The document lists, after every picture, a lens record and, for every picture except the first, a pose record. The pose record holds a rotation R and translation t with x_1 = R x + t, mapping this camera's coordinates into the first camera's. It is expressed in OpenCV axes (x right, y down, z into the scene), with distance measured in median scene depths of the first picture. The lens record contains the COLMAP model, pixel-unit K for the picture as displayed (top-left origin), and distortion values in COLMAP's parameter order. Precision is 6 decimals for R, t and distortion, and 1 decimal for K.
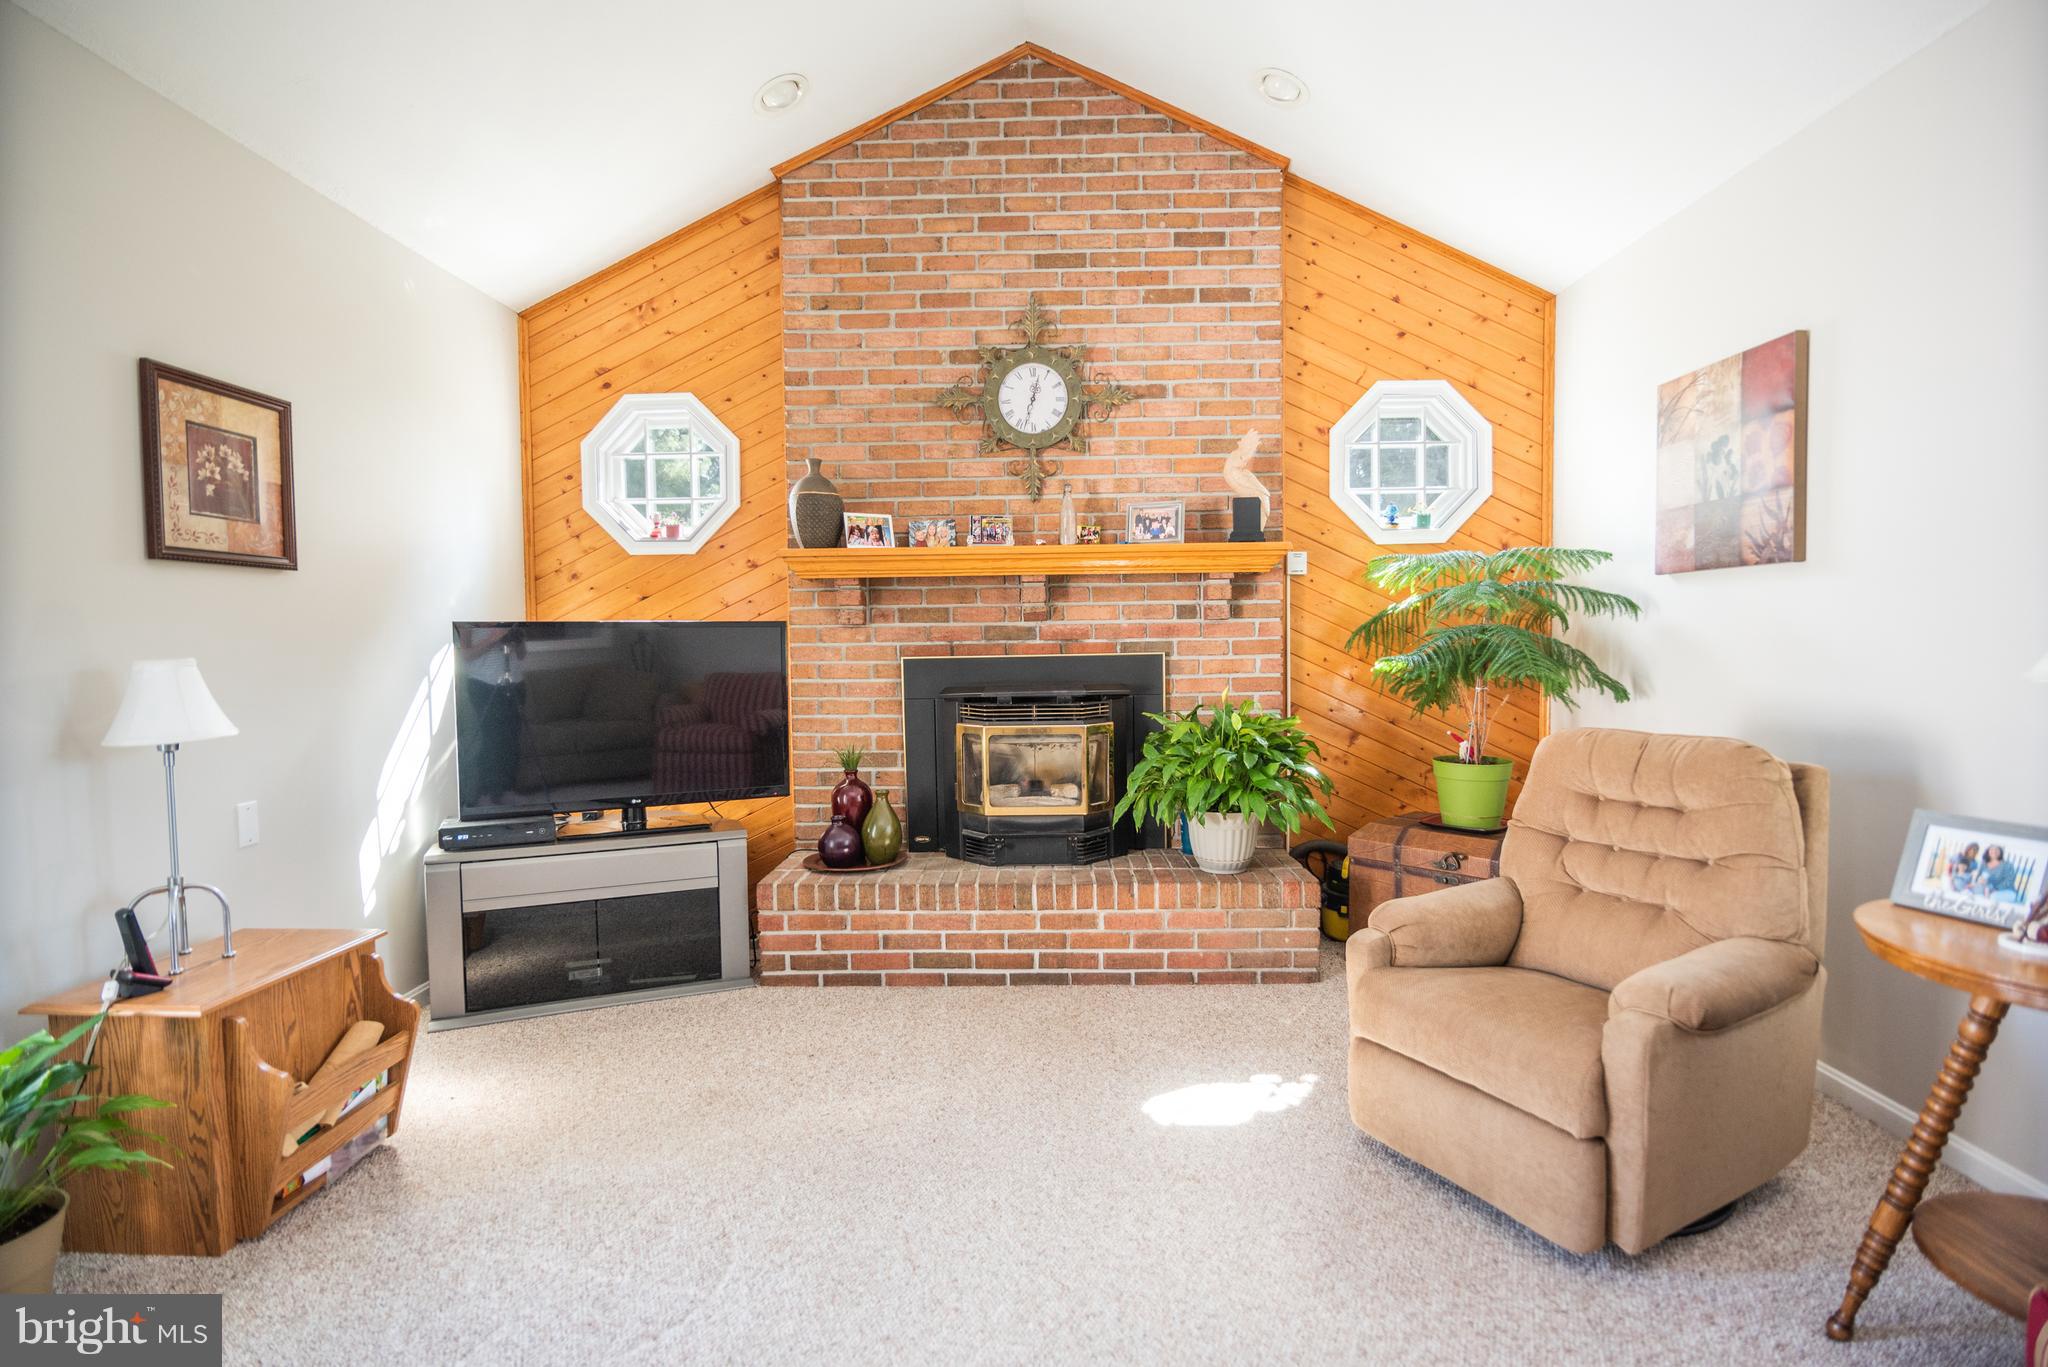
lens RADIAL K [[1050.4, 0, 1025.3], [0, 1050.4, 680.4], [0, 0, 1]] dist [-0.002256, 0.001405]
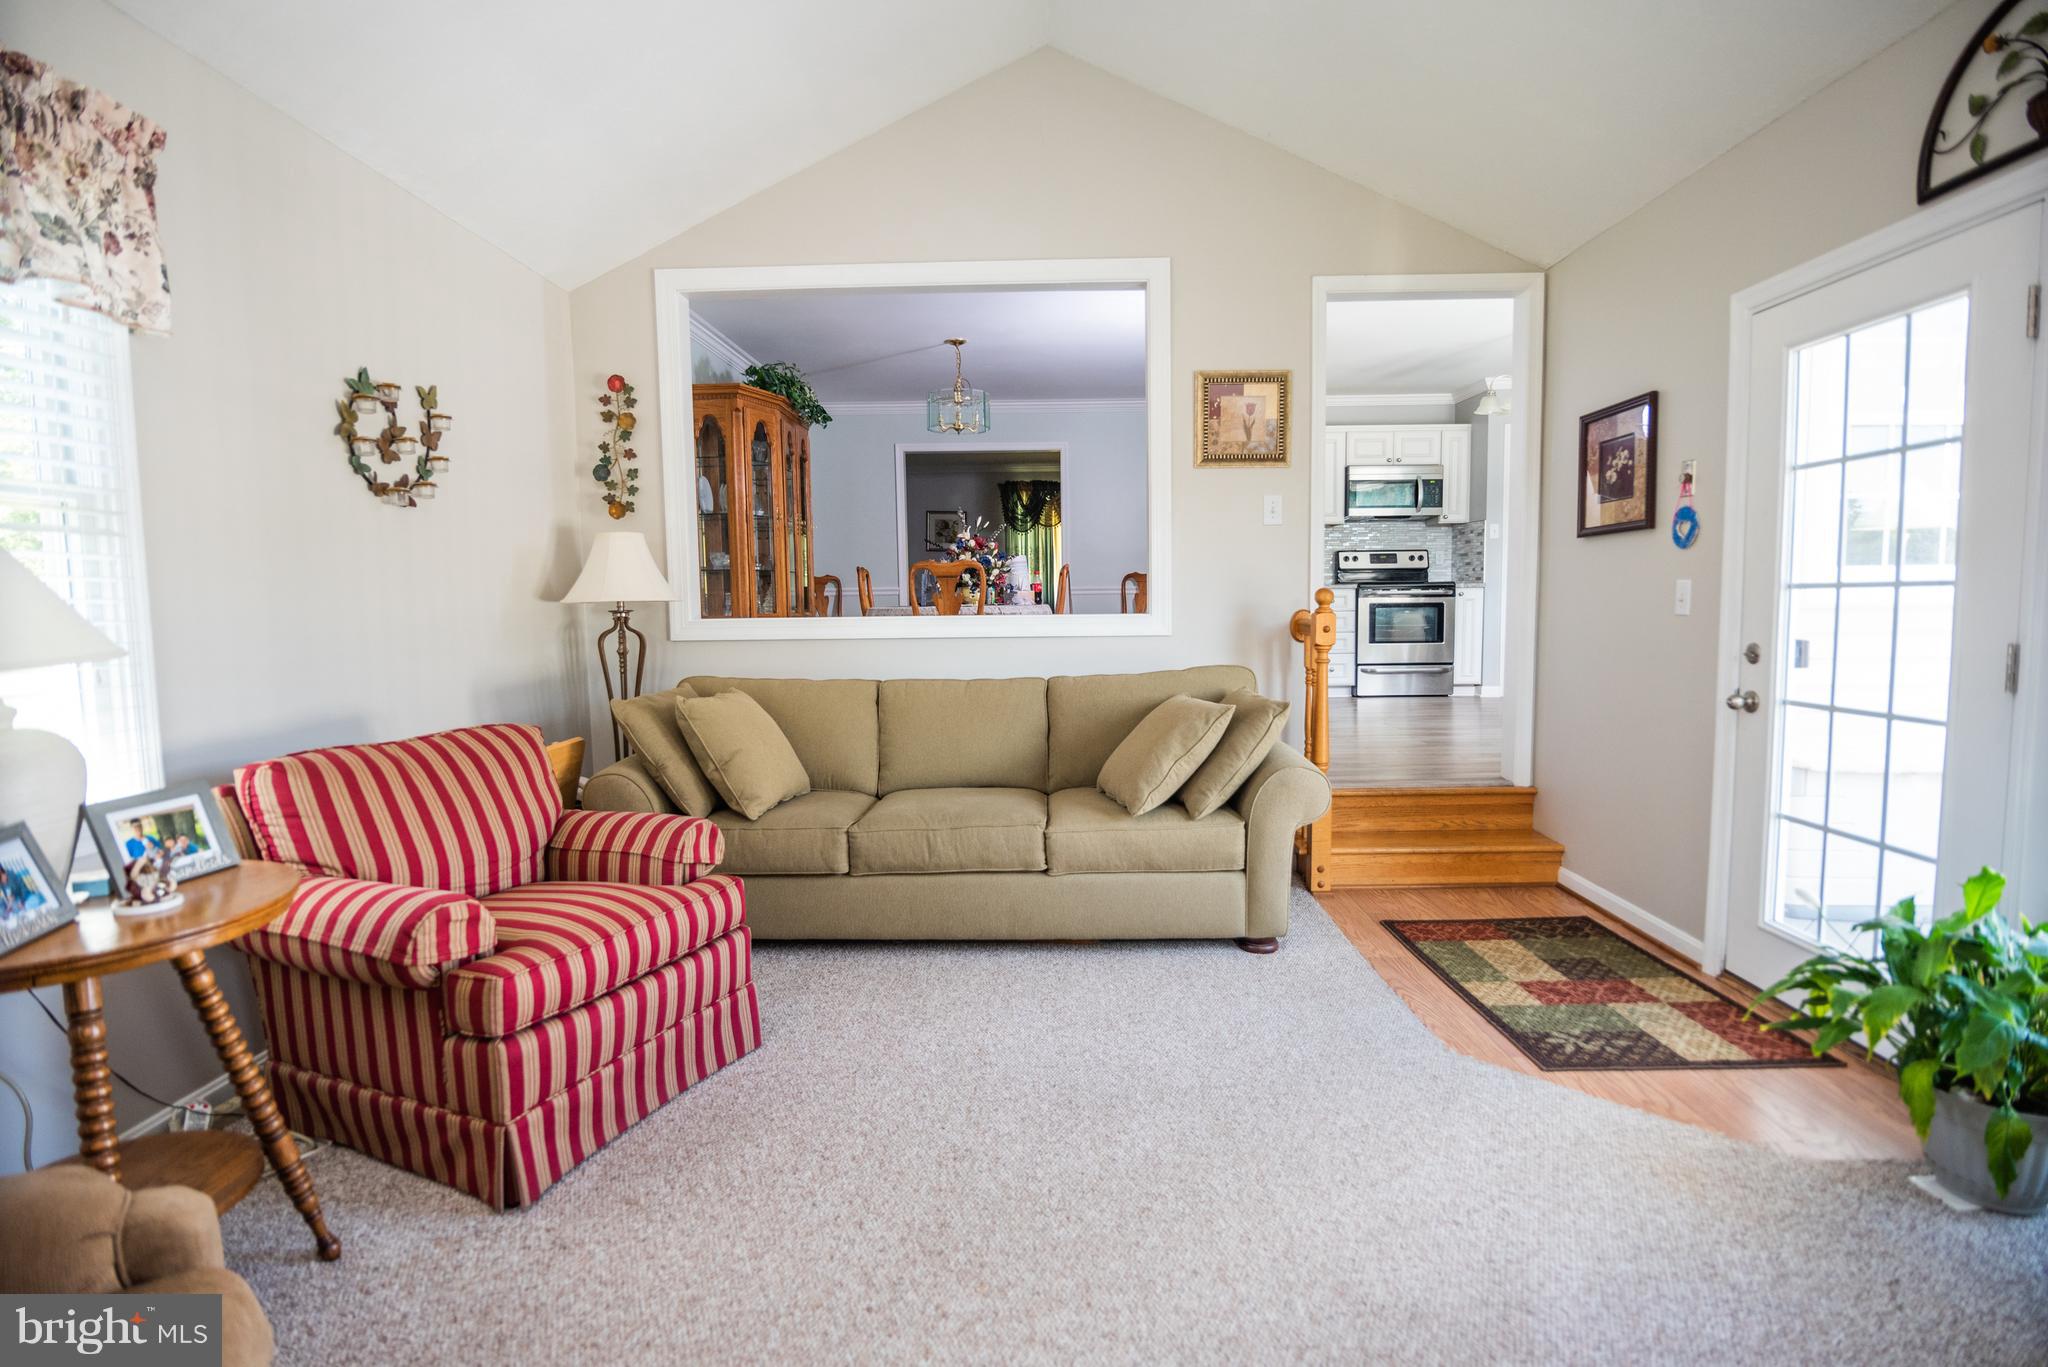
lens RADIAL K [[1050.4, 0, 1030.5], [0, 1050.4, 693.4], [0, 0, 1]] dist [-0.002256, 0.001405]
pose [[-0.999704, 0.024030, -0.003829, 0.038134], [0.023357, 0.991778, 0.125817, -0.068502], [0.006821, 0.125691, -0.992046, 1.842526]]
